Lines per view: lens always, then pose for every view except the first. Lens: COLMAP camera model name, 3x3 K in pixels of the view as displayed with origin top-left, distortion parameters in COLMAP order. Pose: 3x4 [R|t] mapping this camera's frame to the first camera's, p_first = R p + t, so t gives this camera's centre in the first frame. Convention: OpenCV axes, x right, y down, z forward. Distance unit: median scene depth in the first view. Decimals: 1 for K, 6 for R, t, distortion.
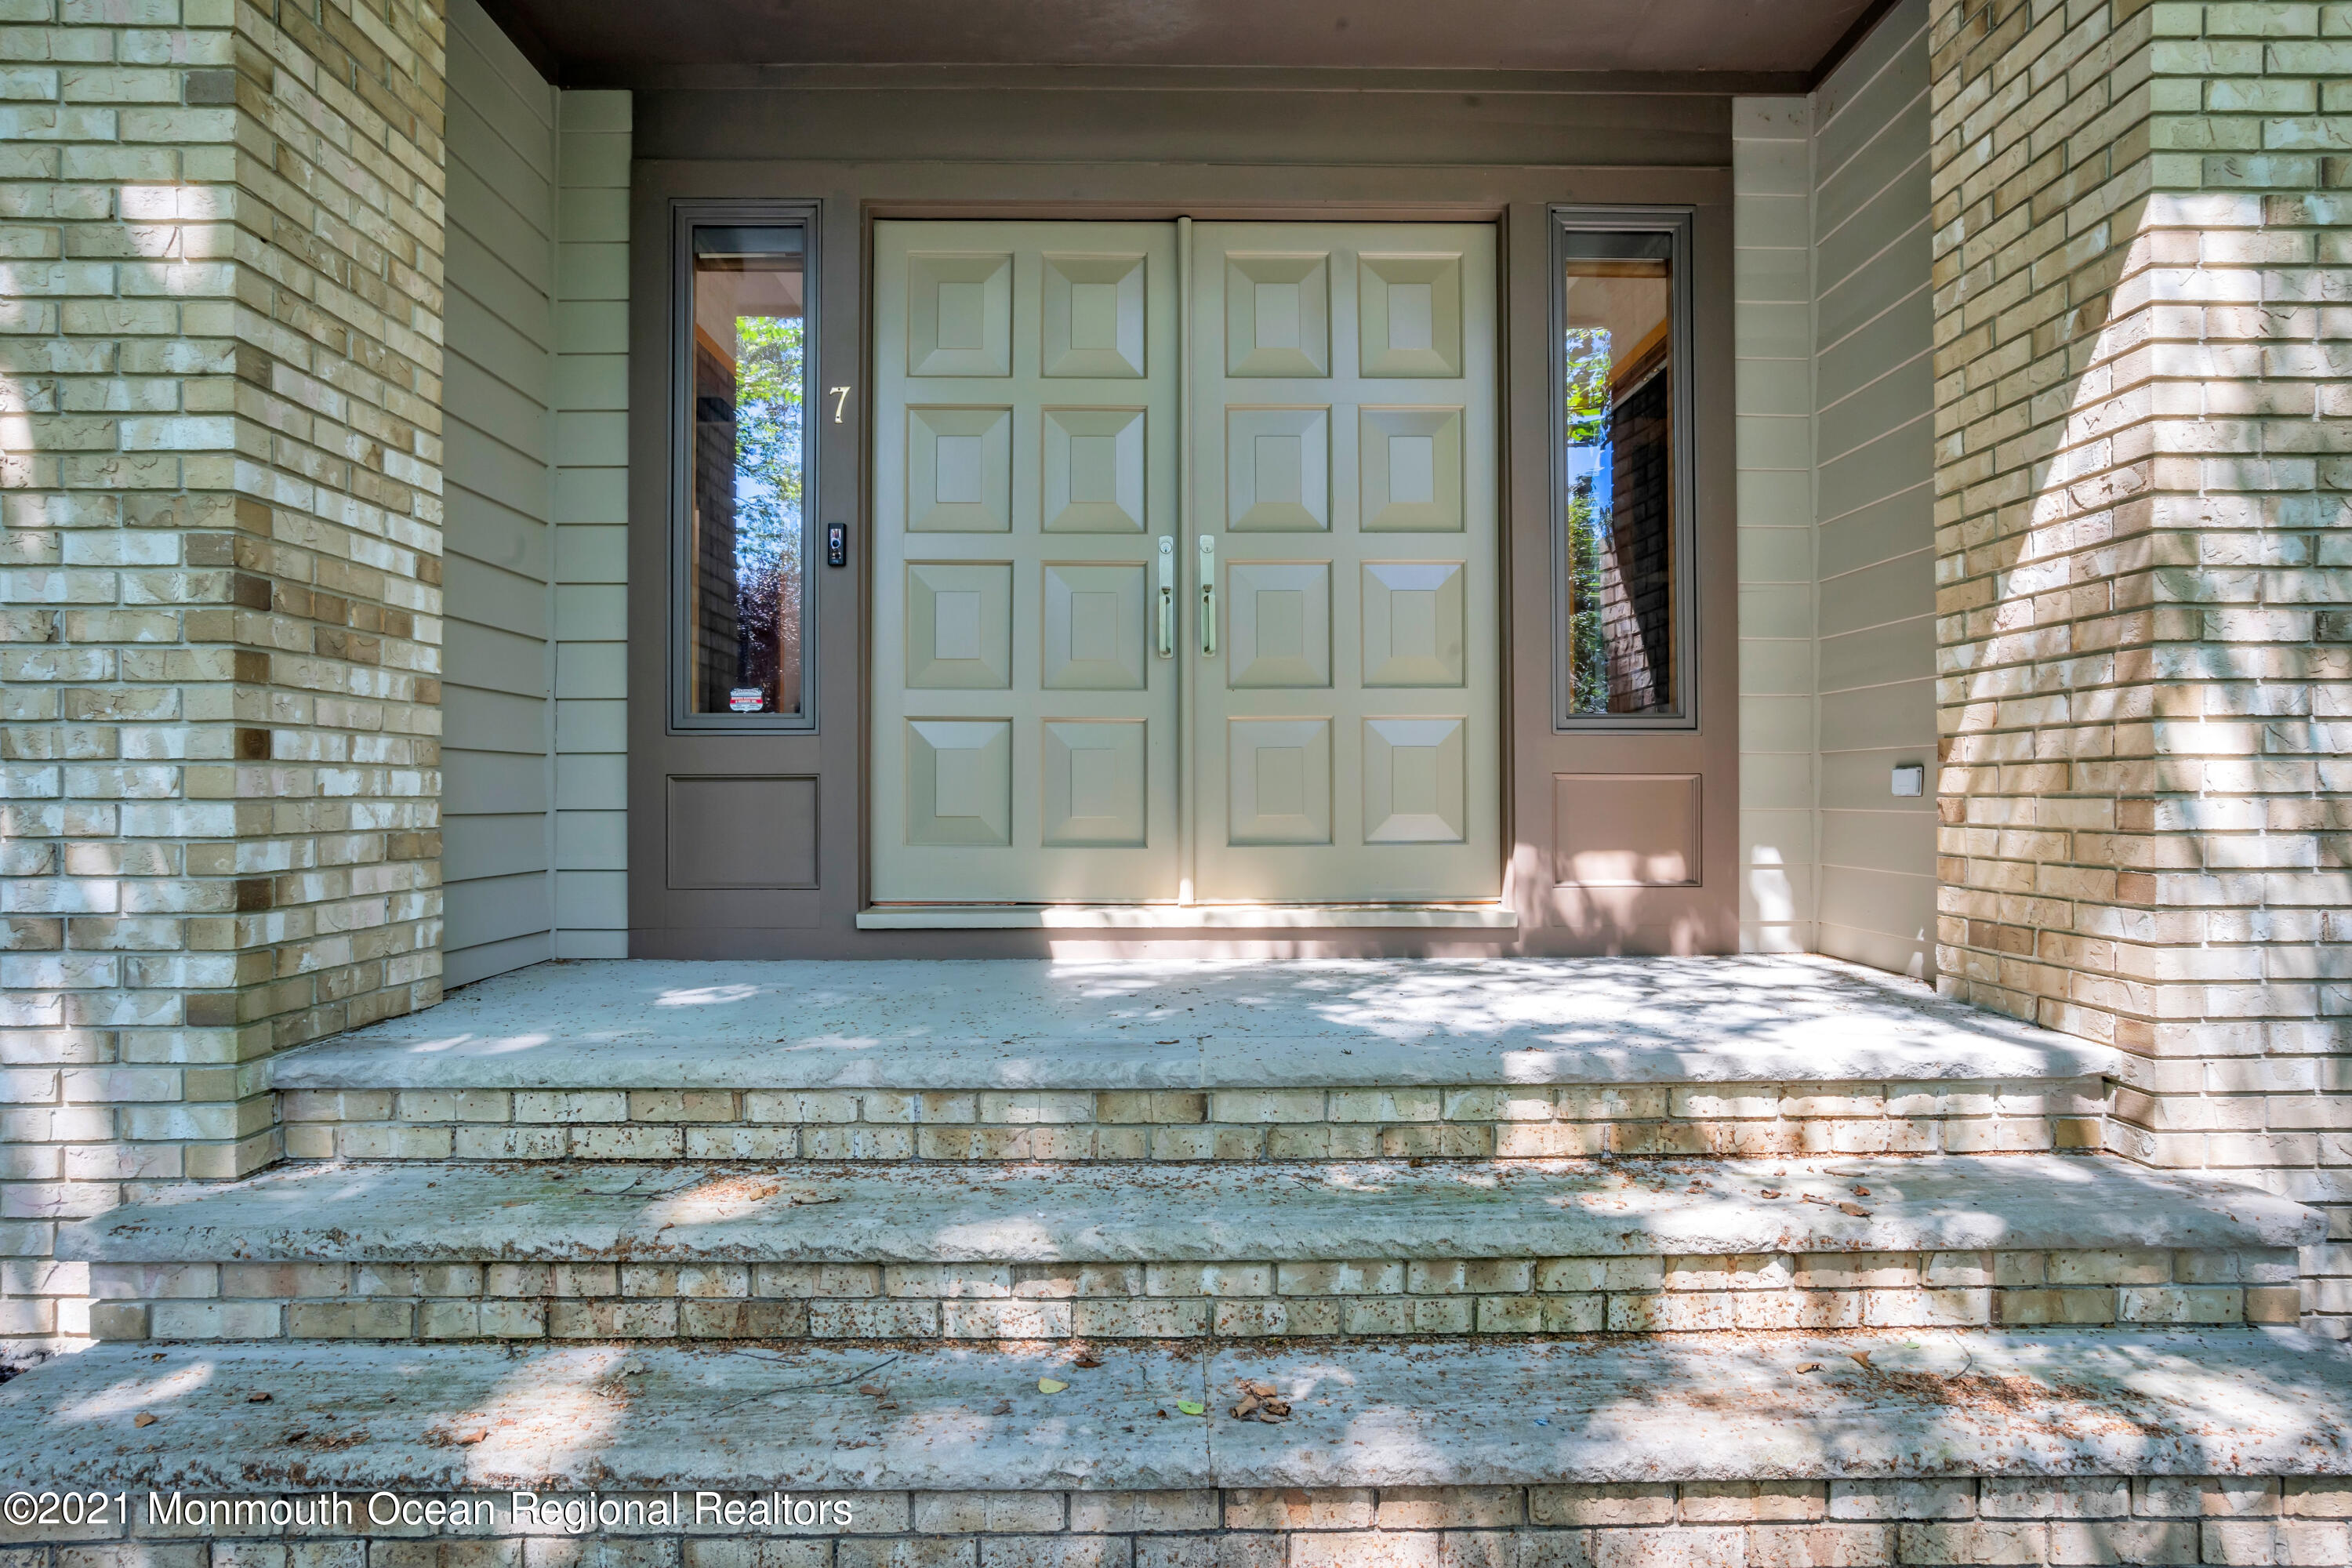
lens RADIAL K [[1230.1, 0, 1176.0], [0, 1230.1, 784.0], [0, 0, 1]] dist [-0.038223, 0.023694]
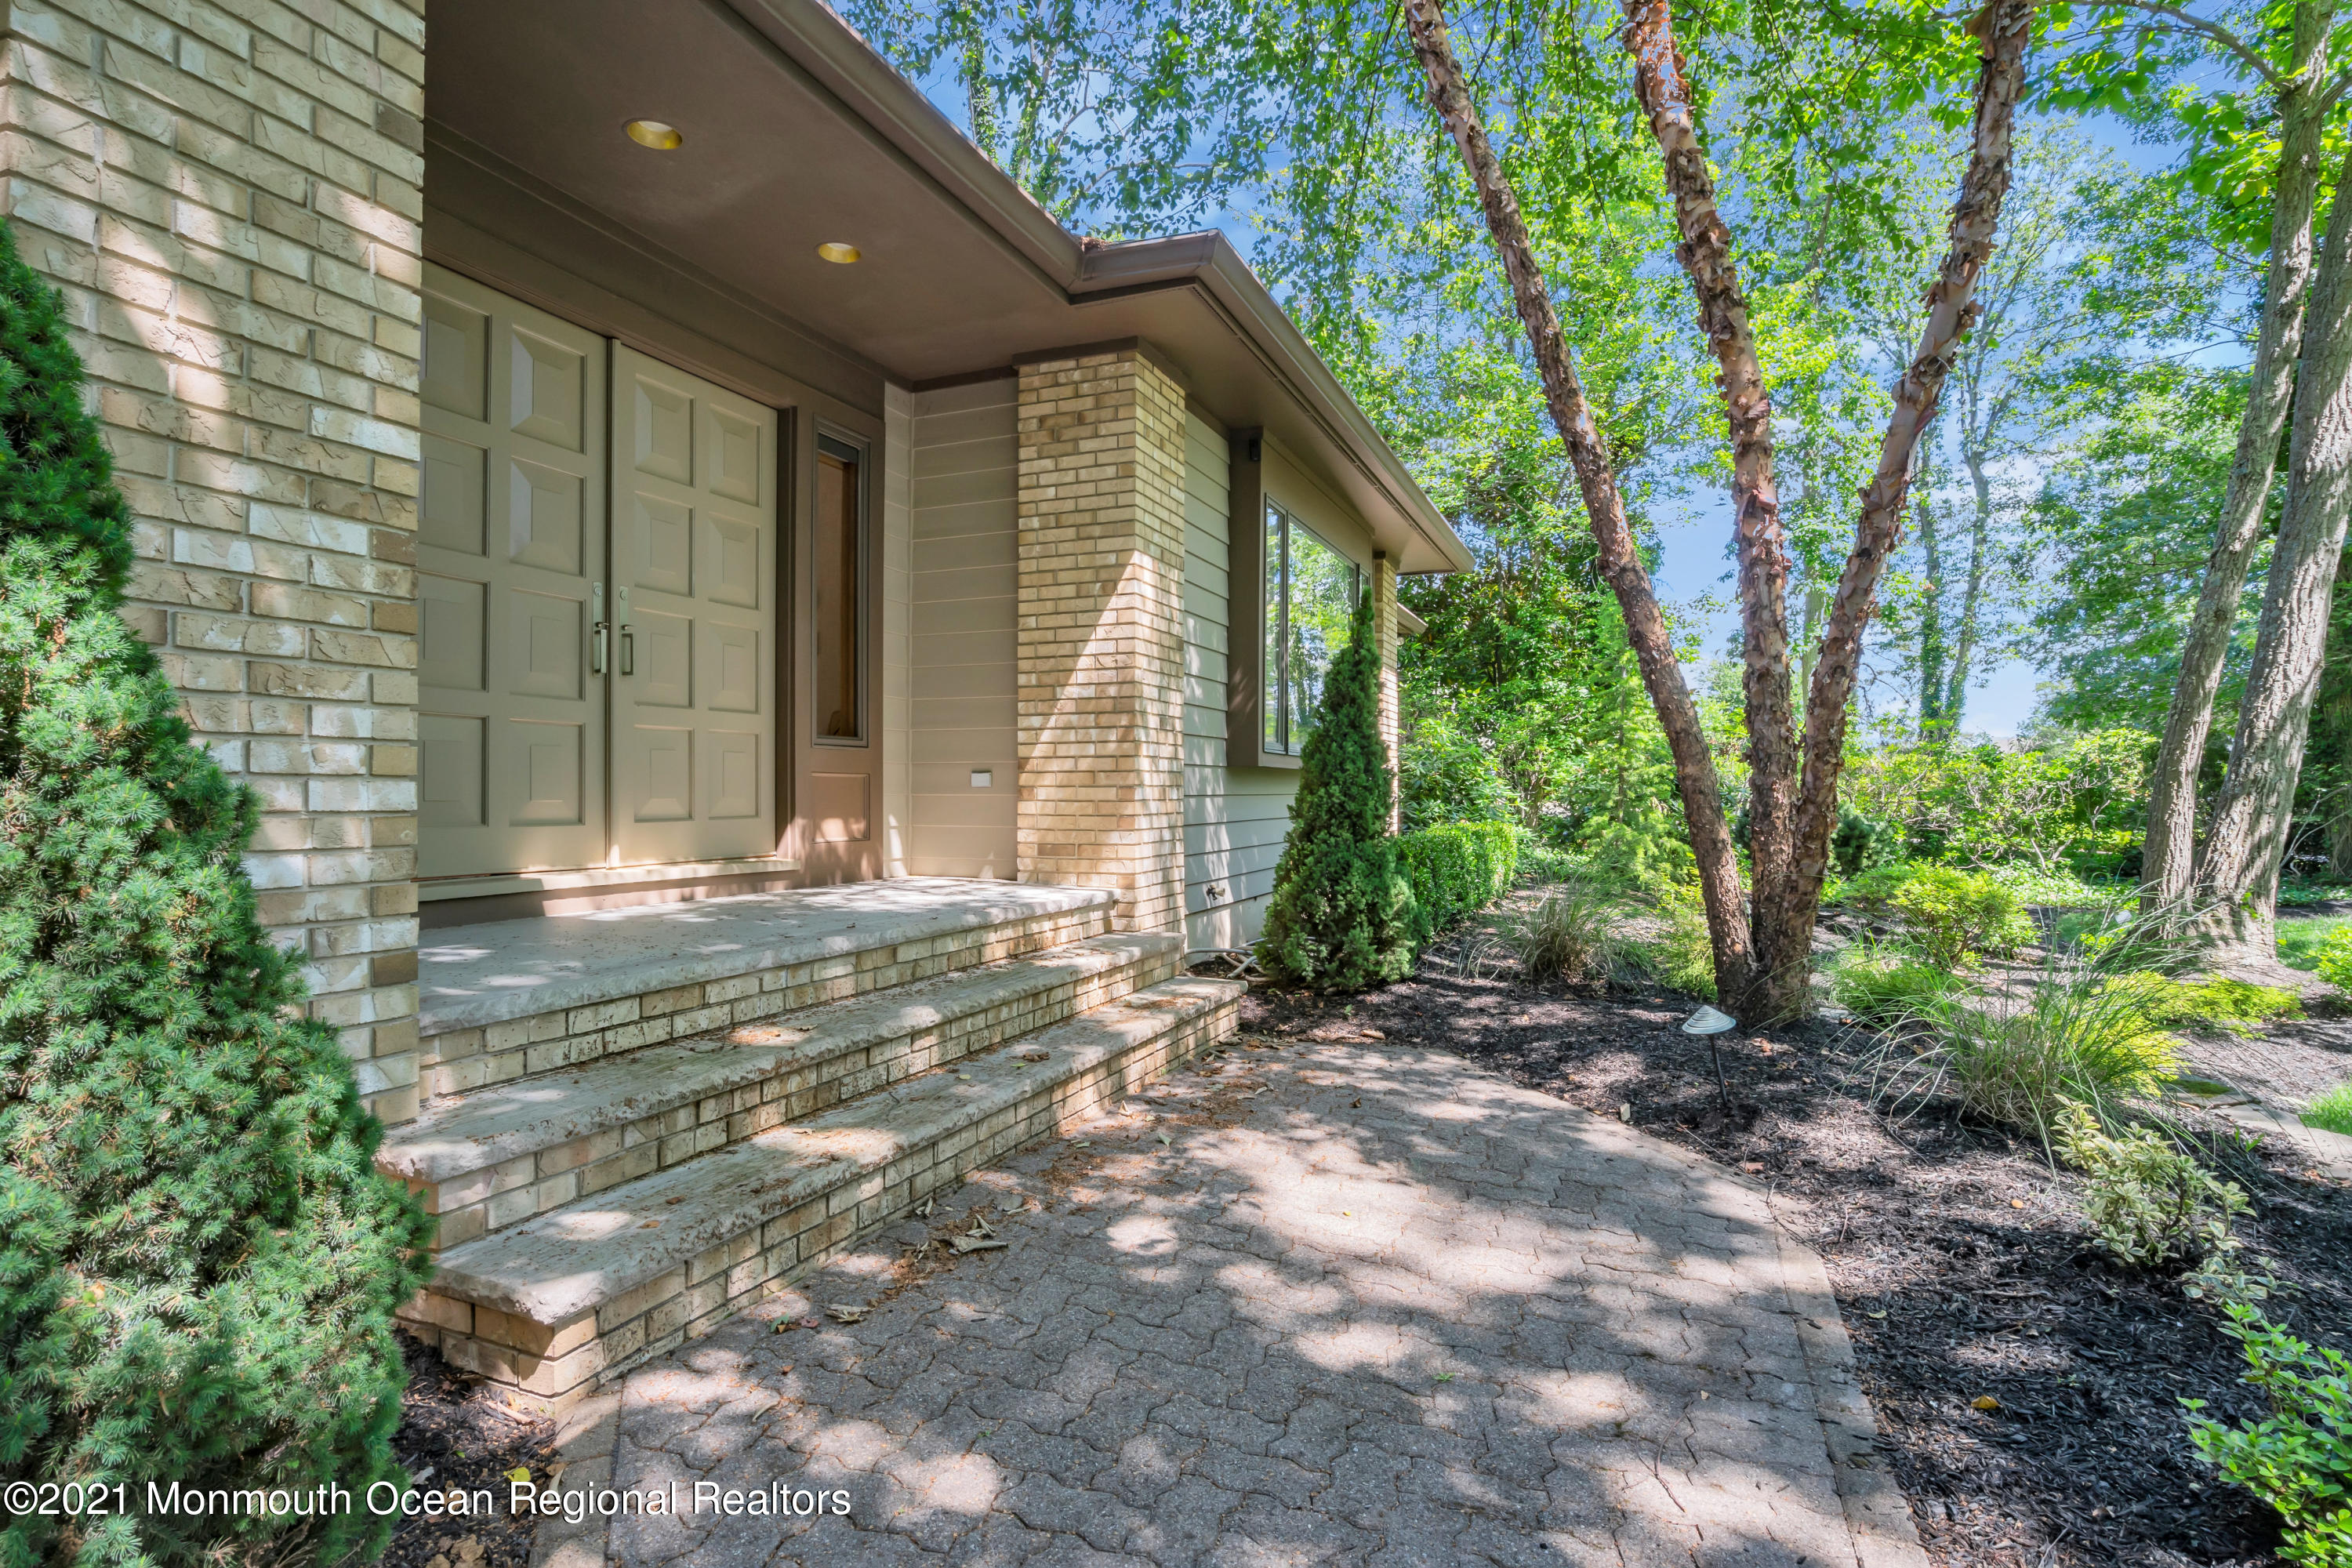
lens RADIAL K [[1160.2, 0, 1176.0], [0, 1160.2, 784.0], [0, 0, 1]] dist [-0.029672, 0.000499]
pose [[0.396478, 0.008423, 0.918006, -1.276538], [-0.008097, 0.999951, -0.005678, 0.017140], [-0.918008, -0.005182, 0.396527, -0.046931]]
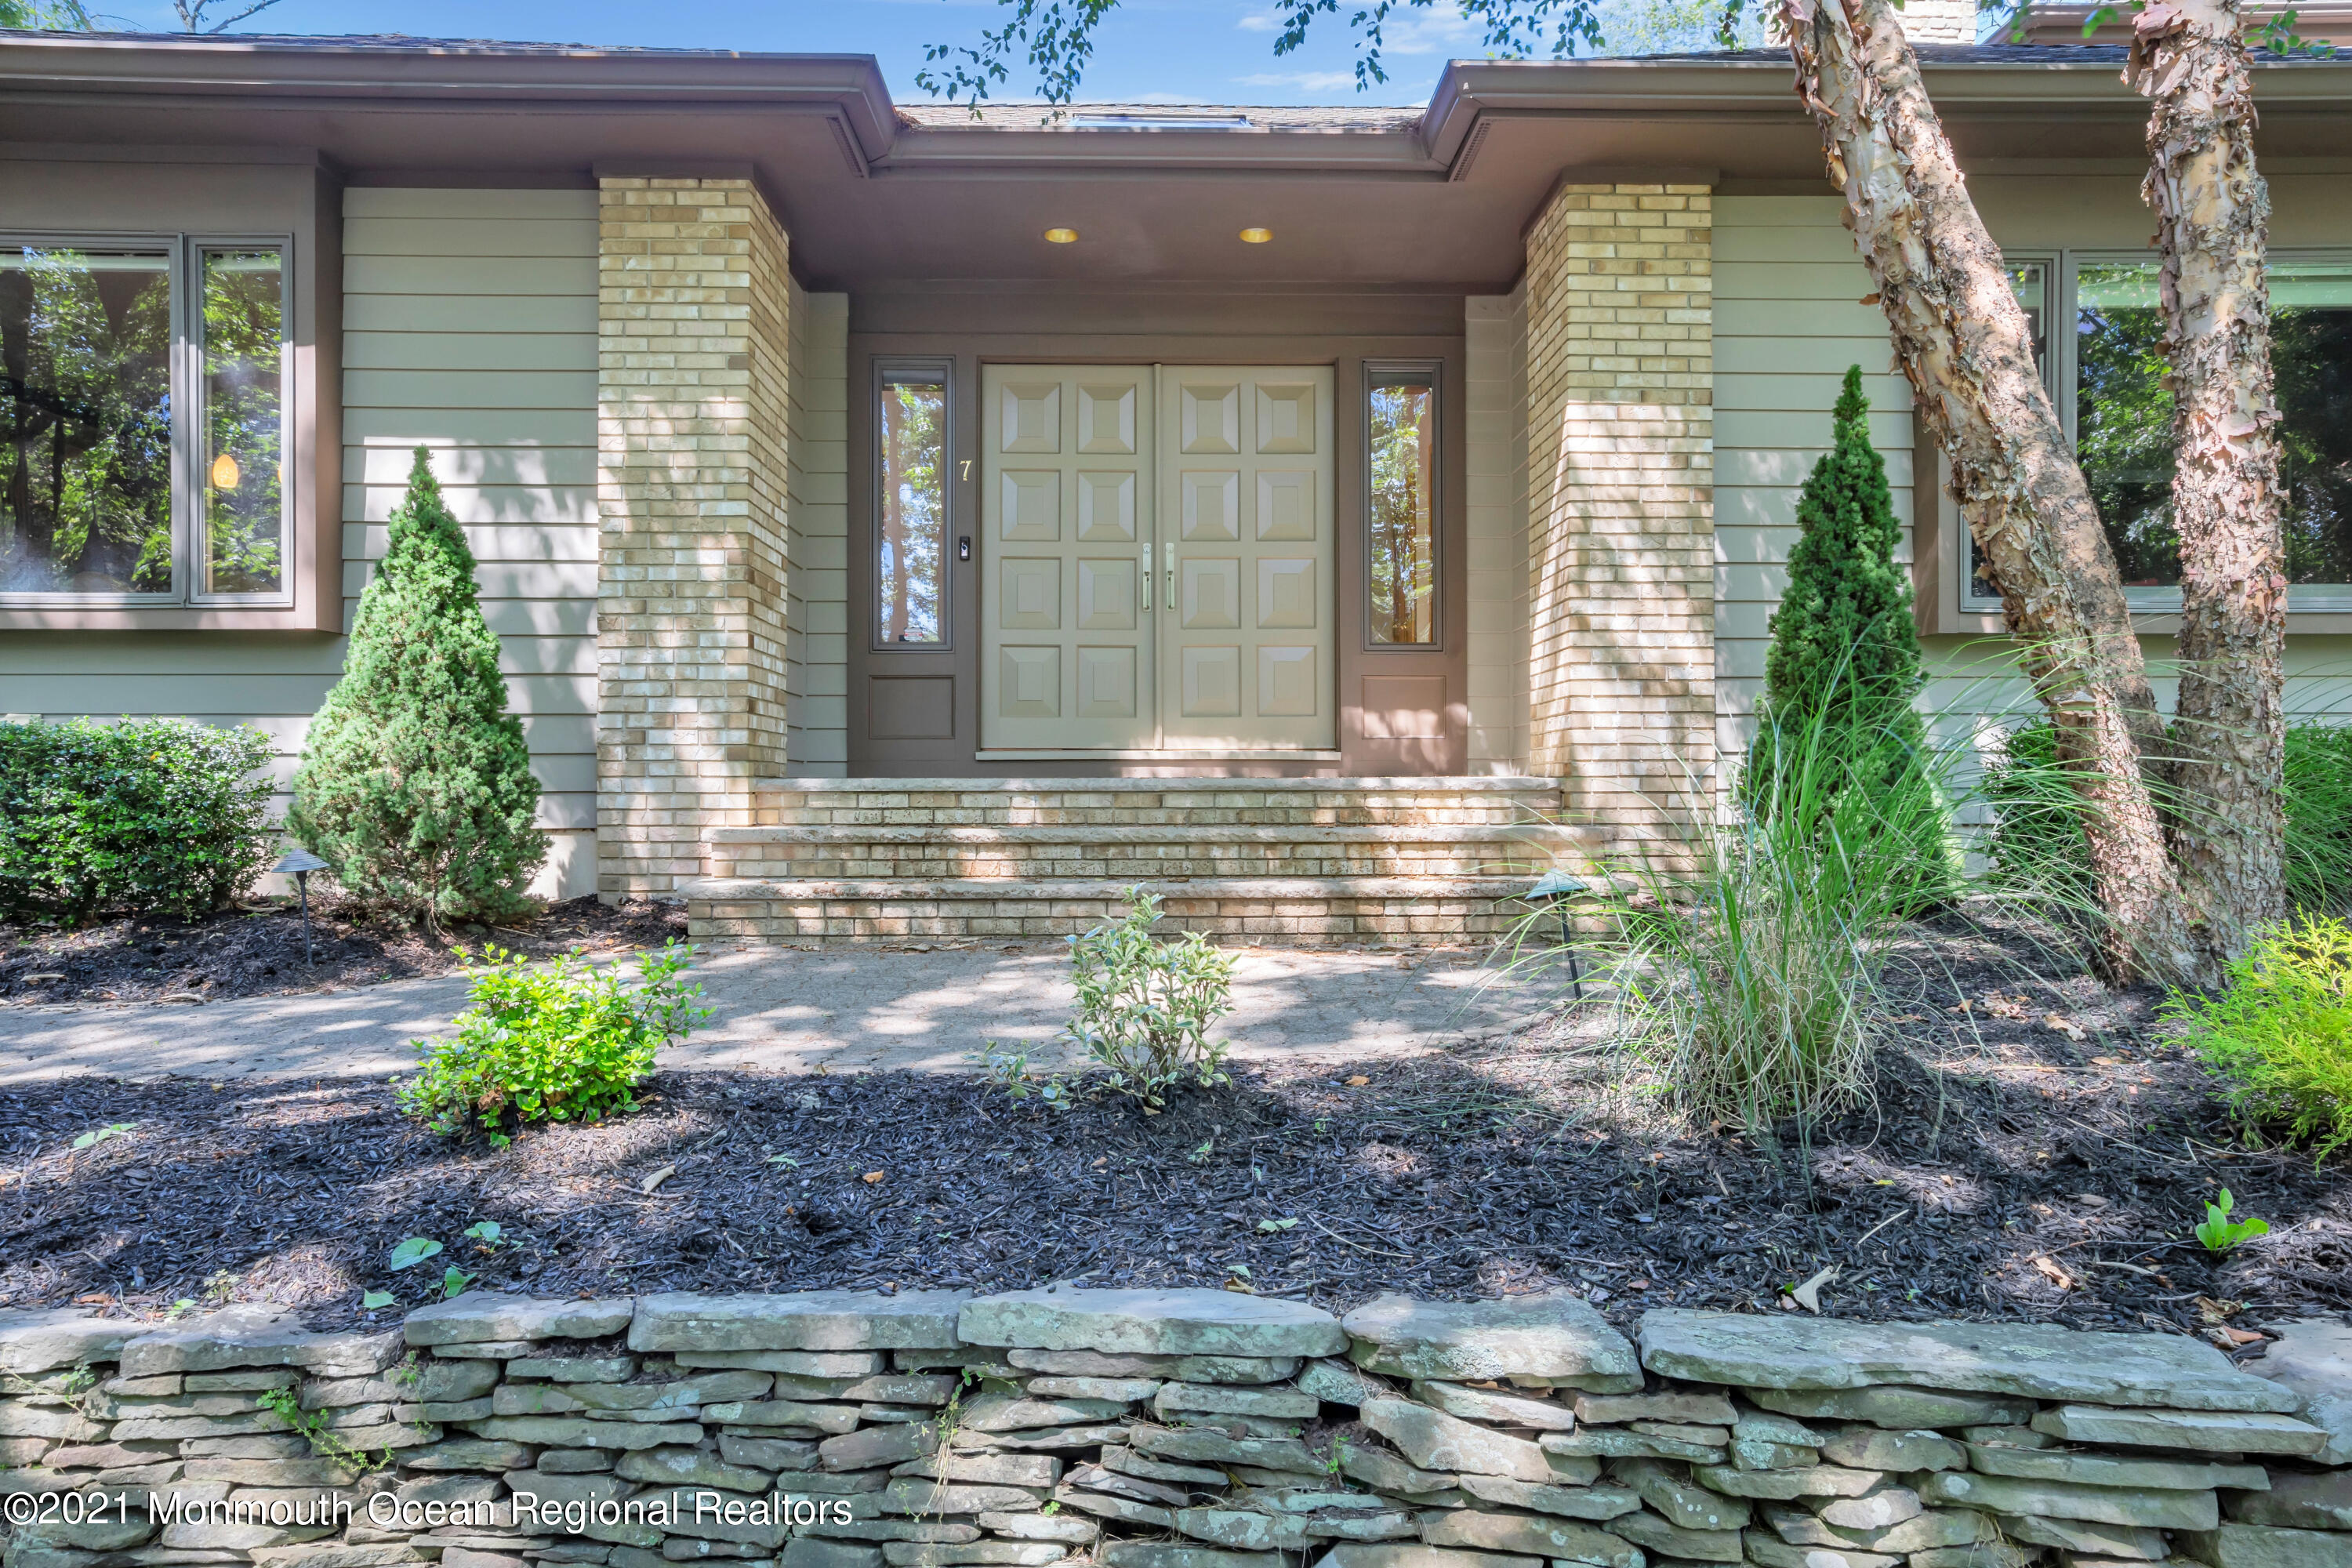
lens RADIAL K [[1374.8, 0, 1176.0], [0, 1374.8, 784.0], [0, 0, 1]] dist [-0.051556, -0.000302]
pose [[0.999980, -0.000170, 0.006253, 0.031406], [0.000175, 1.000000, -0.000907, 0.216750], [-0.006253, 0.000908, 0.999980, -1.441398]]
